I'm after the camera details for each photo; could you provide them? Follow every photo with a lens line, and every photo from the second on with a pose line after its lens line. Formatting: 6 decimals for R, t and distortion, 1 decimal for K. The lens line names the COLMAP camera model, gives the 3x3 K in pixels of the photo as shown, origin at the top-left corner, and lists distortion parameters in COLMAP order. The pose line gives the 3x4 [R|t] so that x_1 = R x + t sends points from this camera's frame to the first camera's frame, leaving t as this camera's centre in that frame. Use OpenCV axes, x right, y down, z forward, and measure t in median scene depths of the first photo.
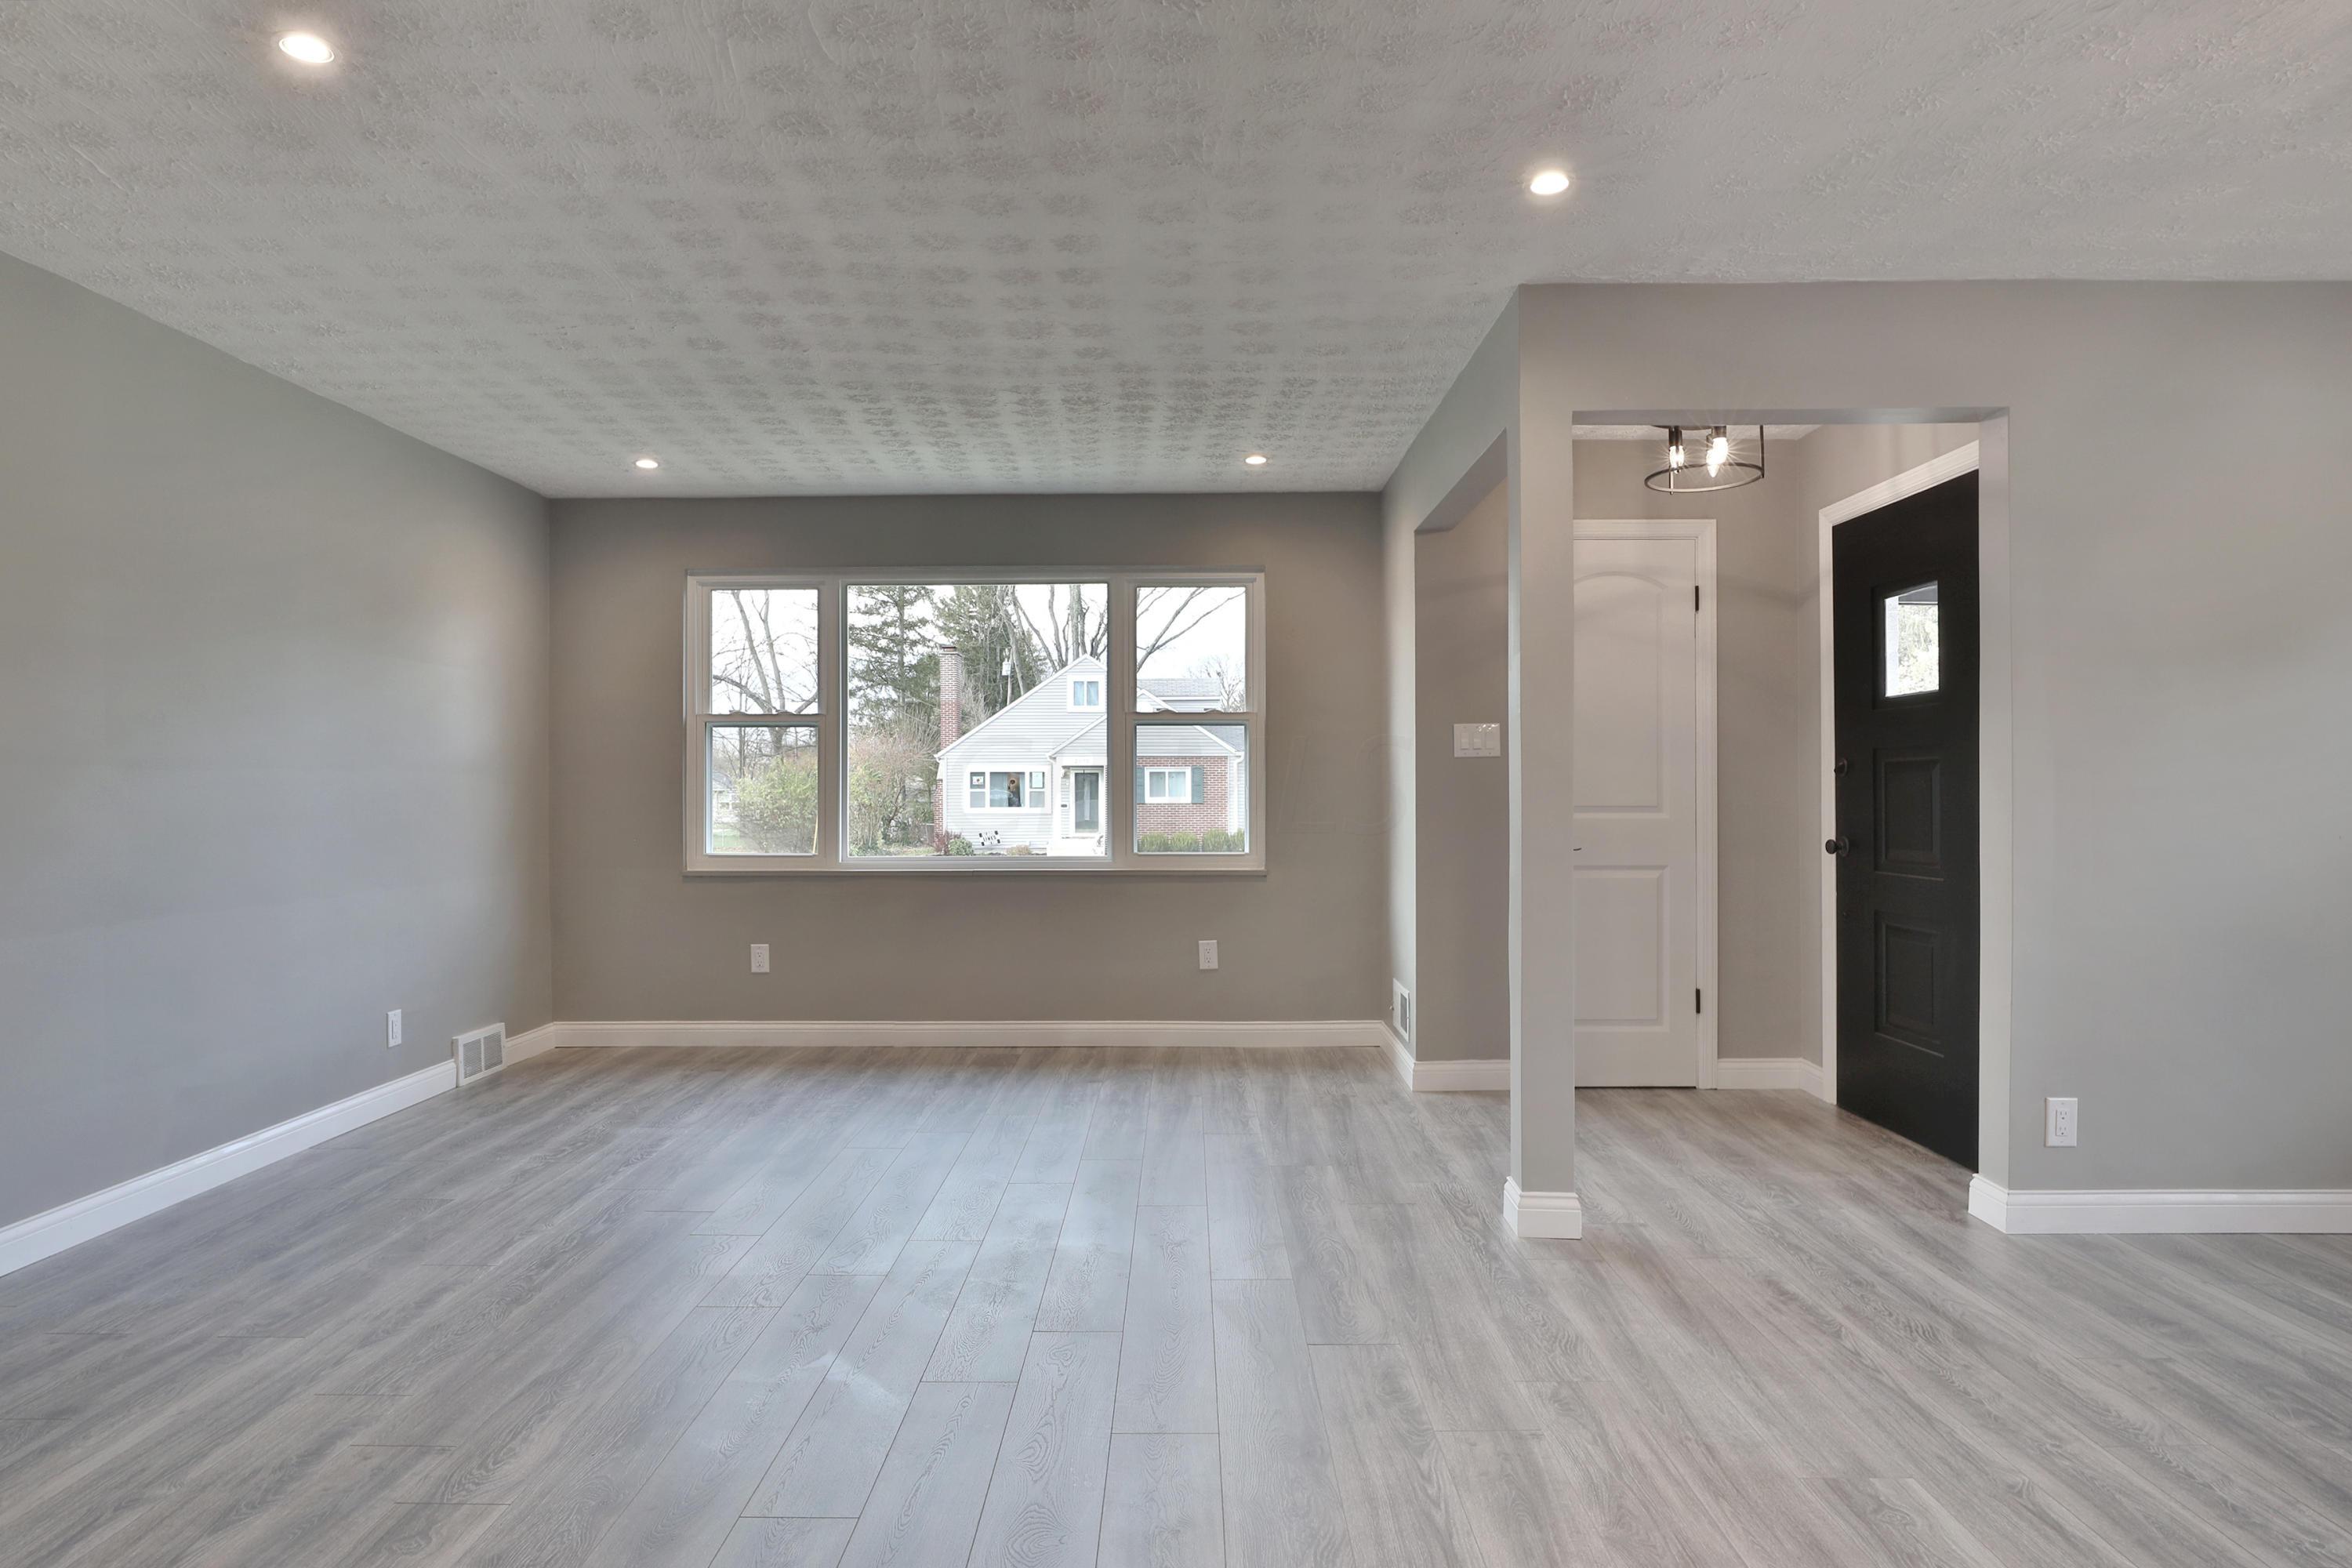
lens RADIAL K [[1343.5, 0, 1173.8], [0, 1343.5, 773.1], [0, 0, 1]] dist [-0.016643, 0.004087]
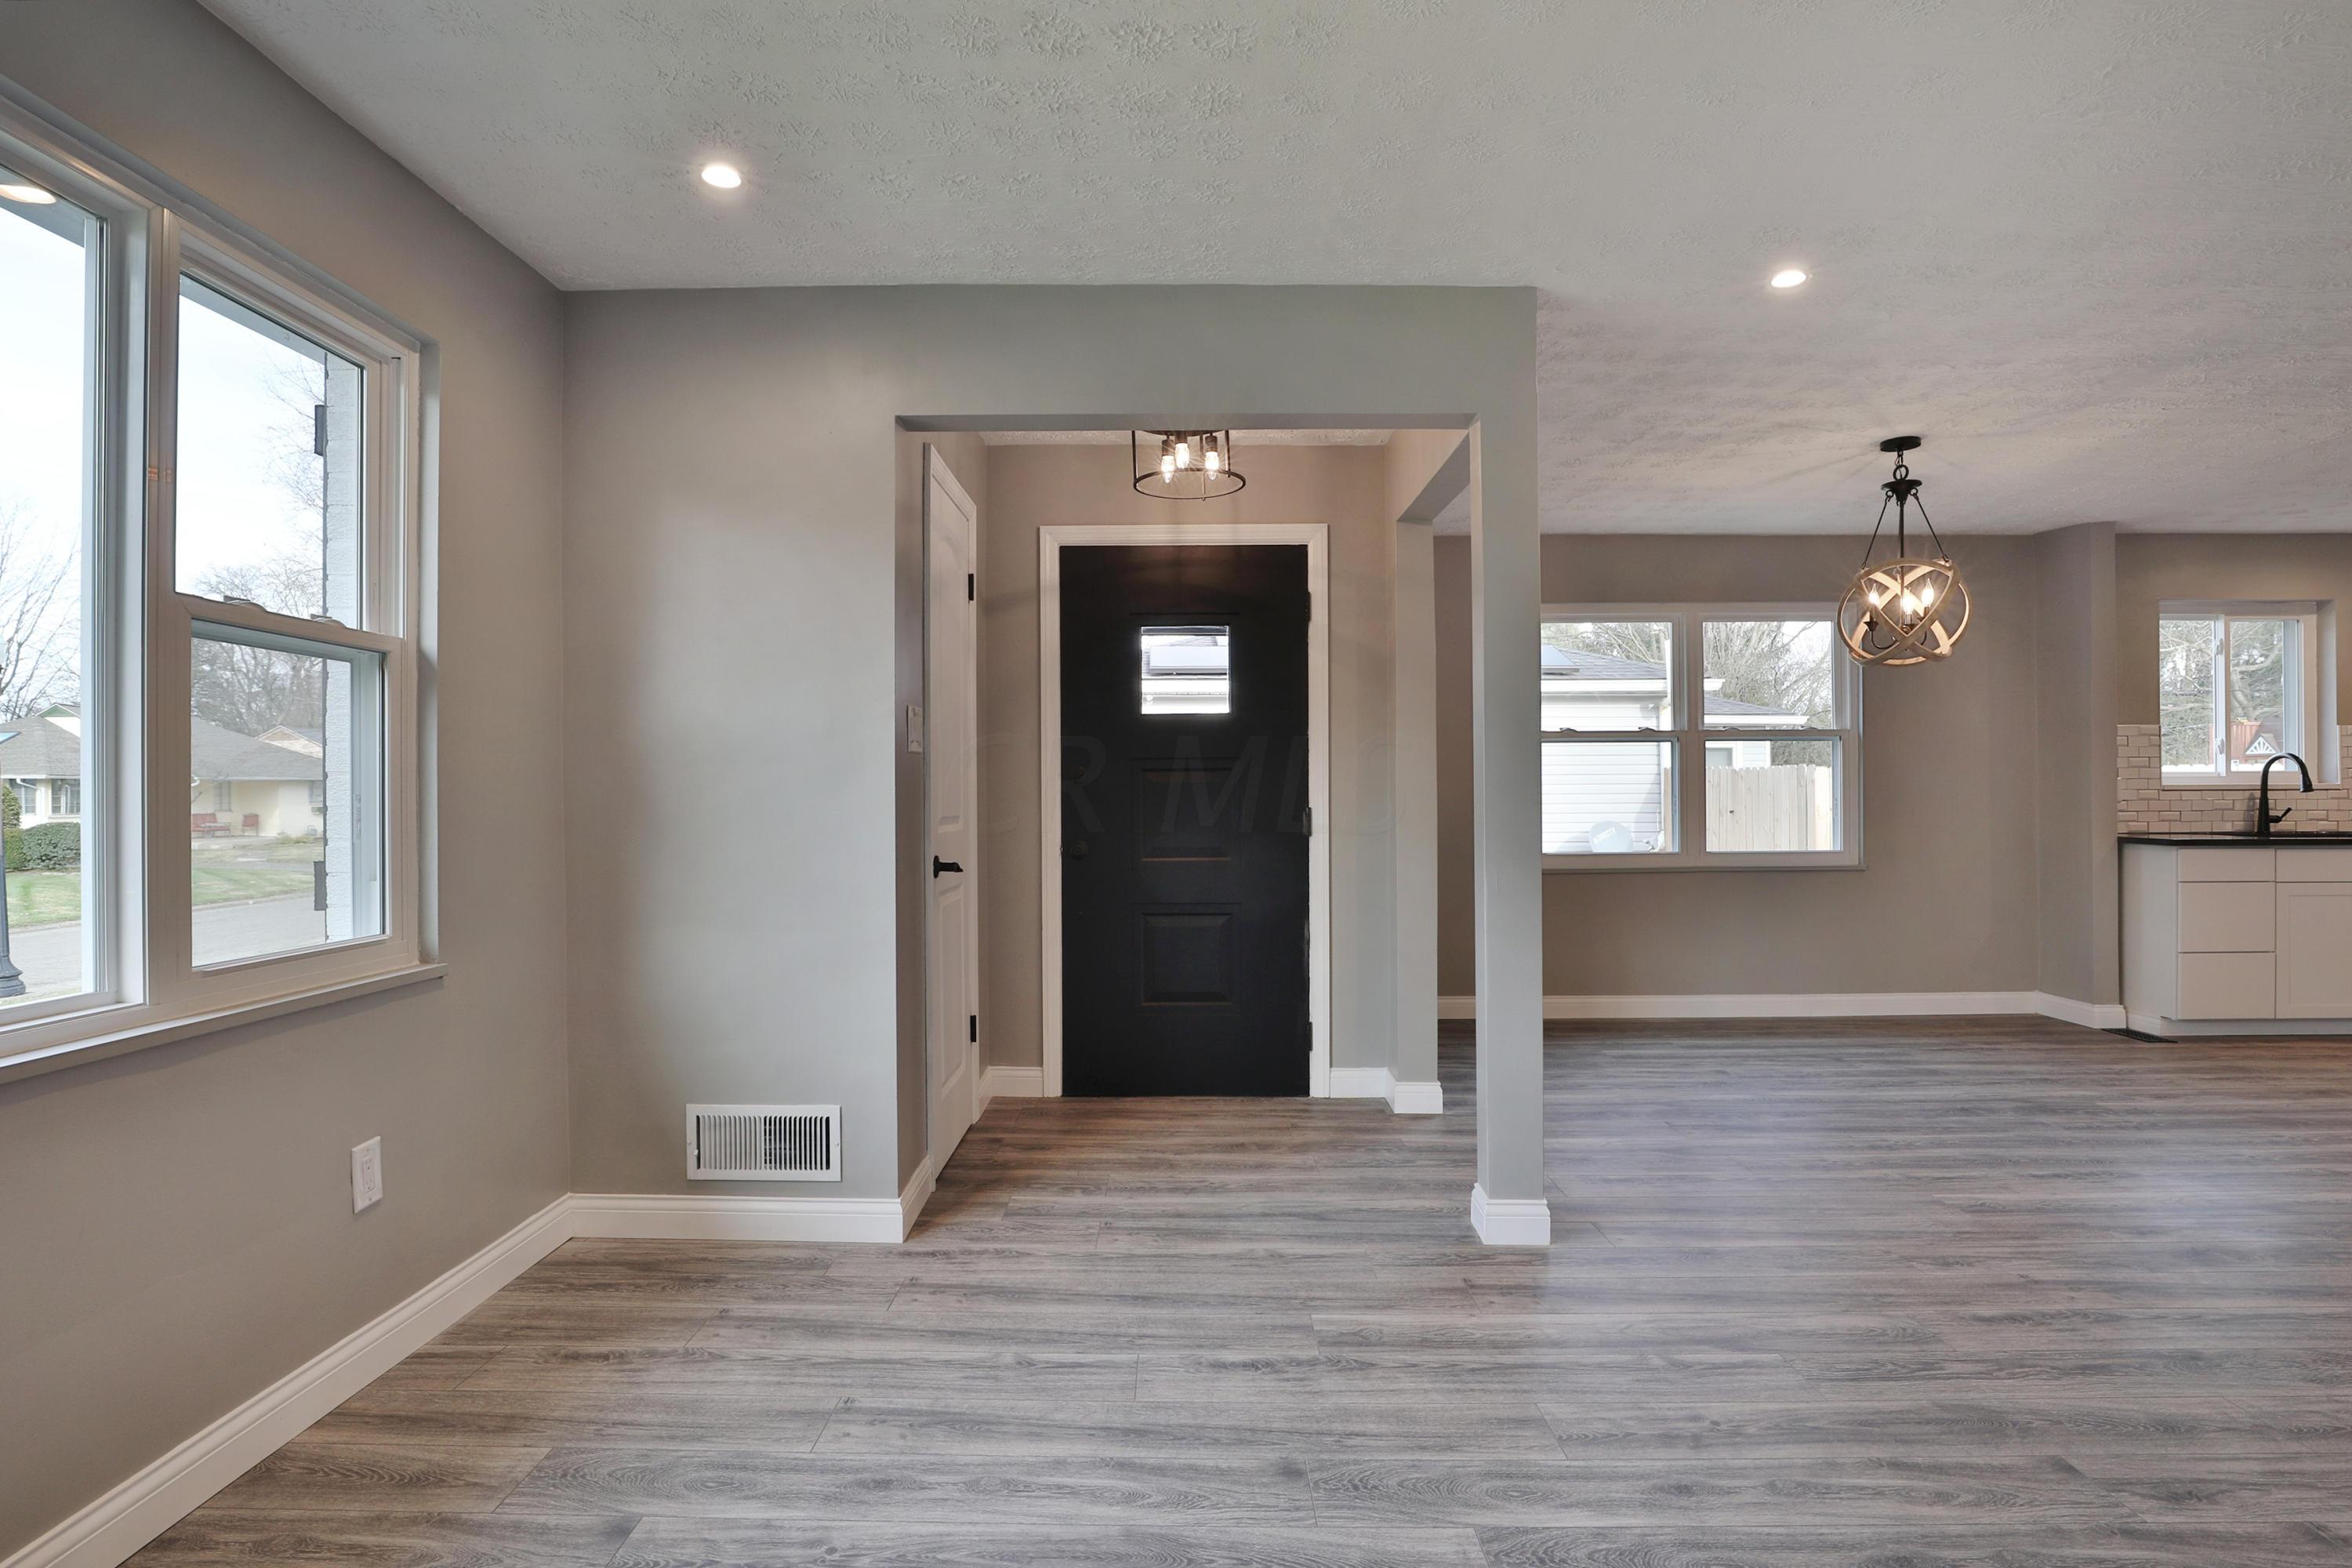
lens RADIAL K [[1174.6, 0, 1168.6], [0, 1174.6, 803.0], [0, 0, 1]] dist [-0.034353, 0.004834]
pose [[0.014032, -0.000453, 0.999901, -0.577585], [-0.006893, 0.999976, 0.000550, 0.019750], [-0.999878, -0.006900, 0.014028, 1.202204]]
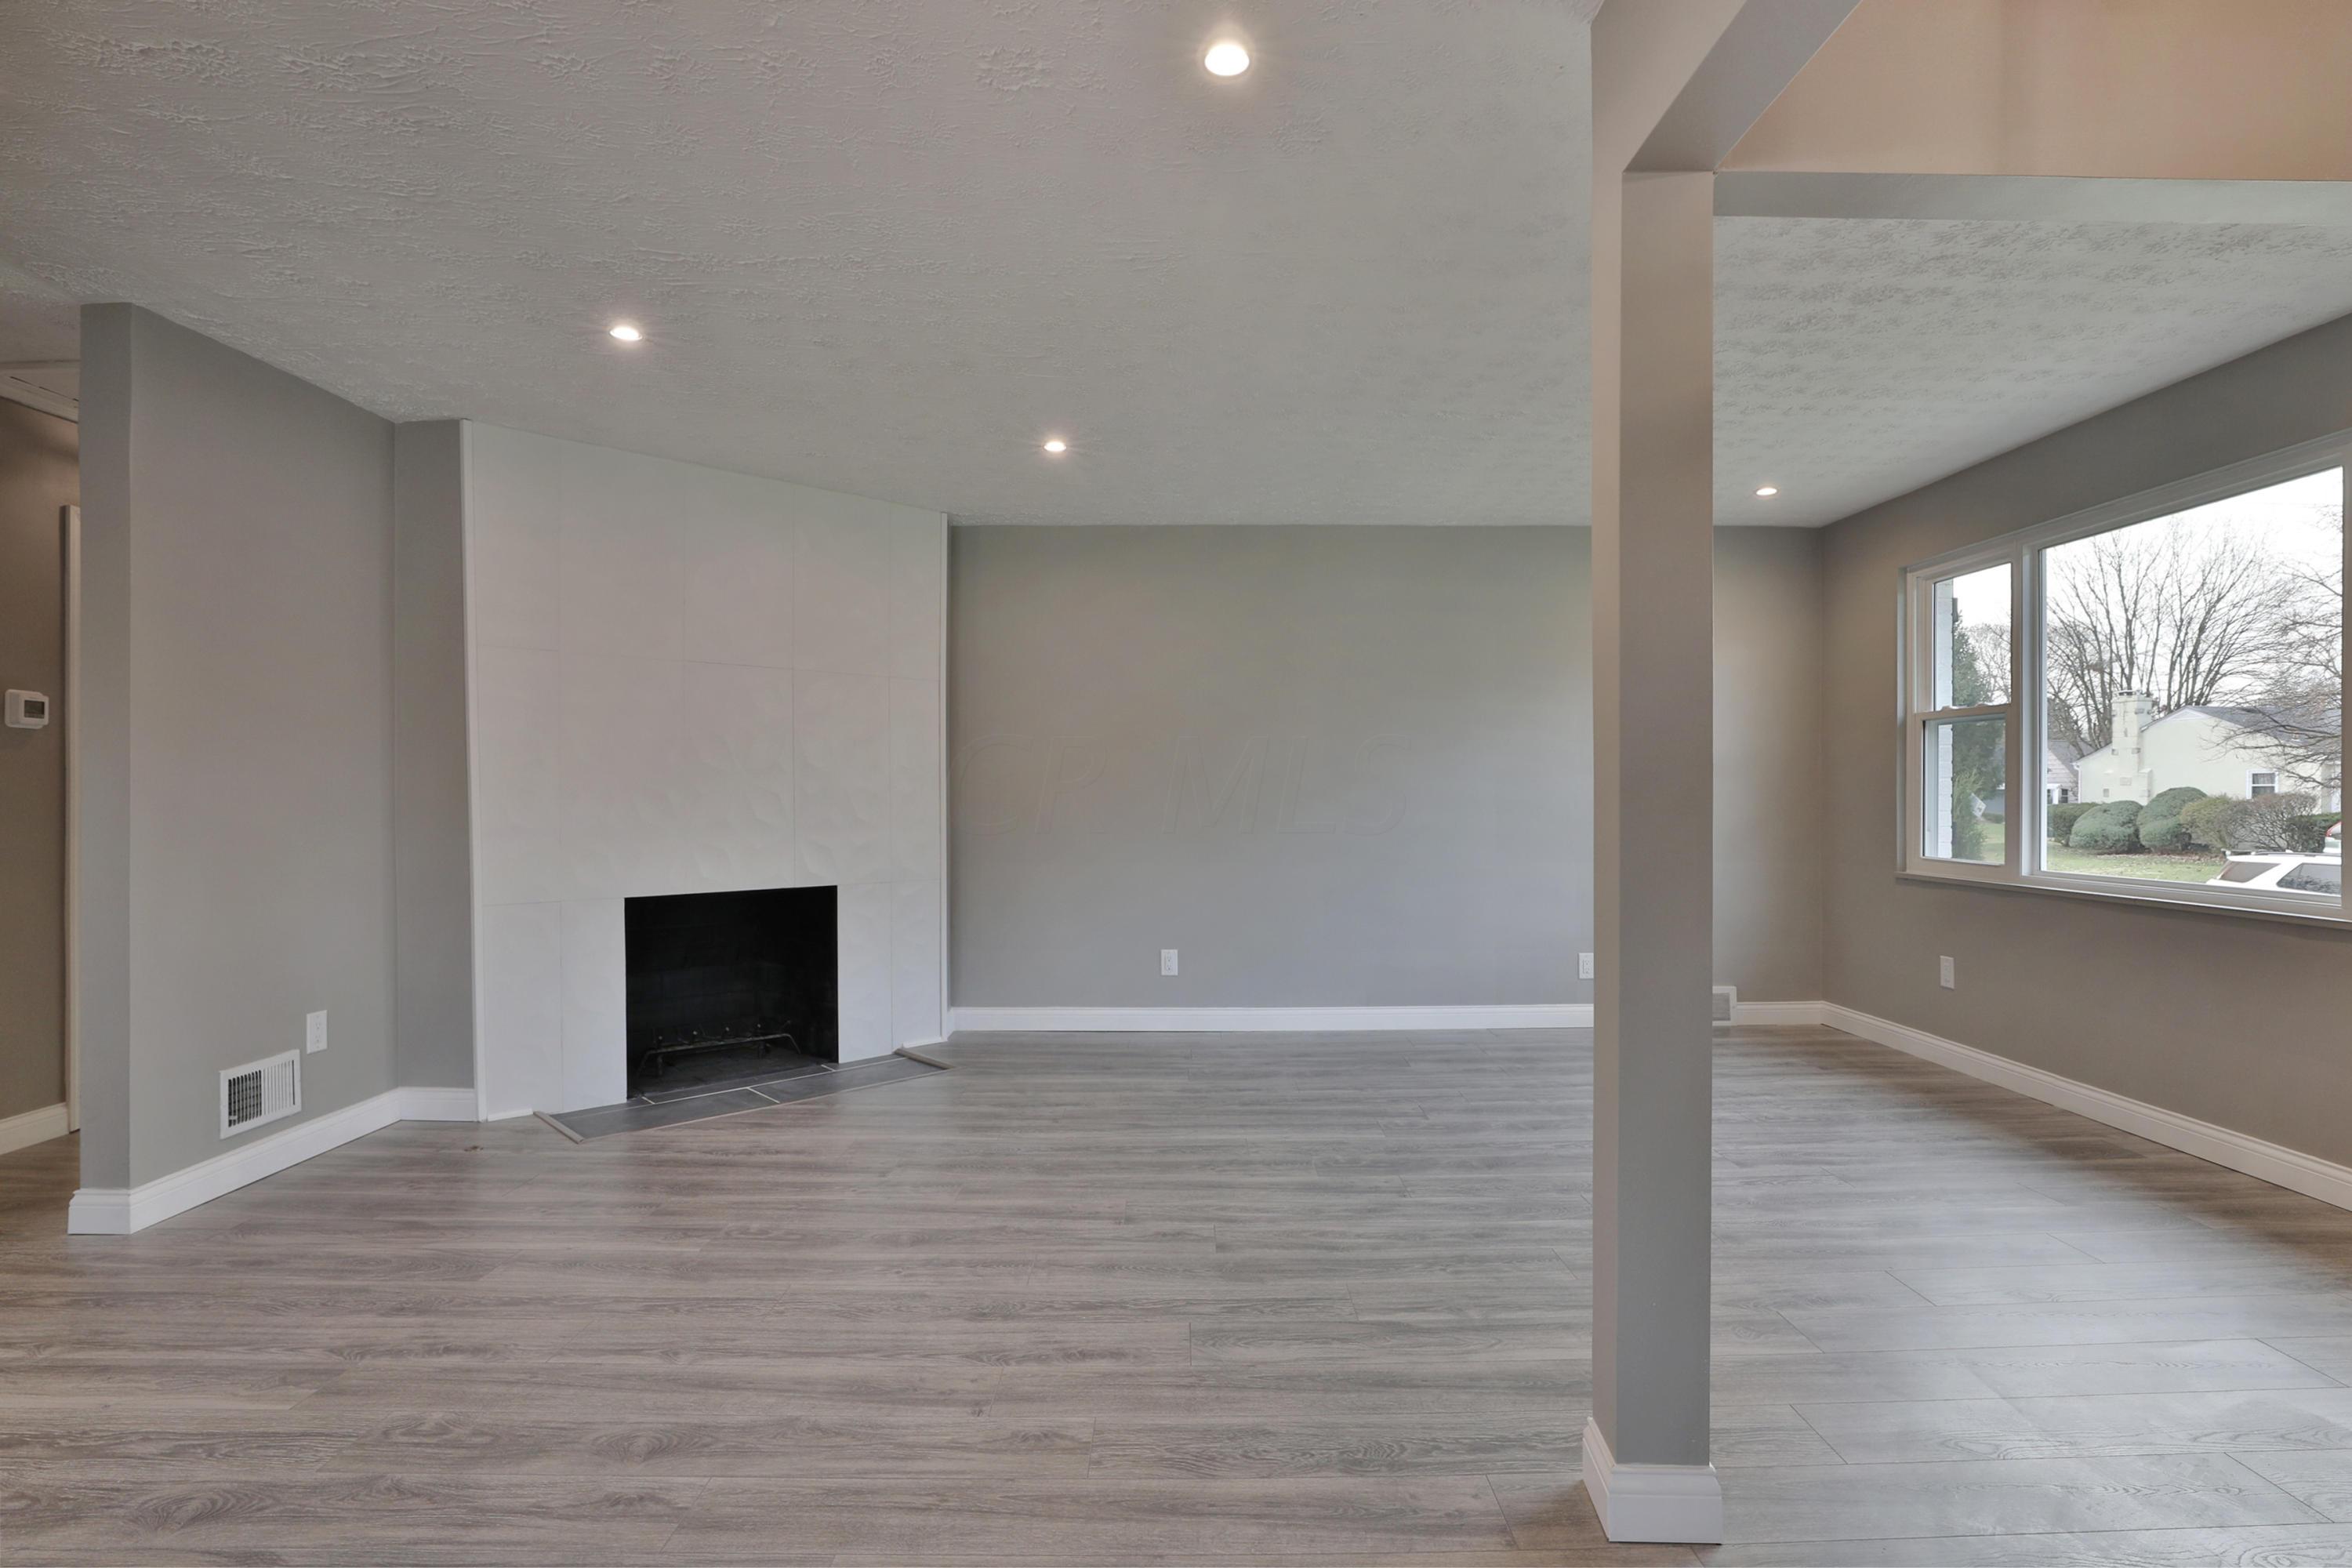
lens RADIAL K [[1143.6, 0, 1181.2], [0, 1143.6, 748.0], [0, 0, 1]] dist [-0.036429, 0.007191]
pose [[0.009439, -0.038252, -0.999224, 0.769489], [0.014654, 0.999166, -0.038111, 0.007597], [0.999848, -0.014283, 0.009992, 0.757846]]
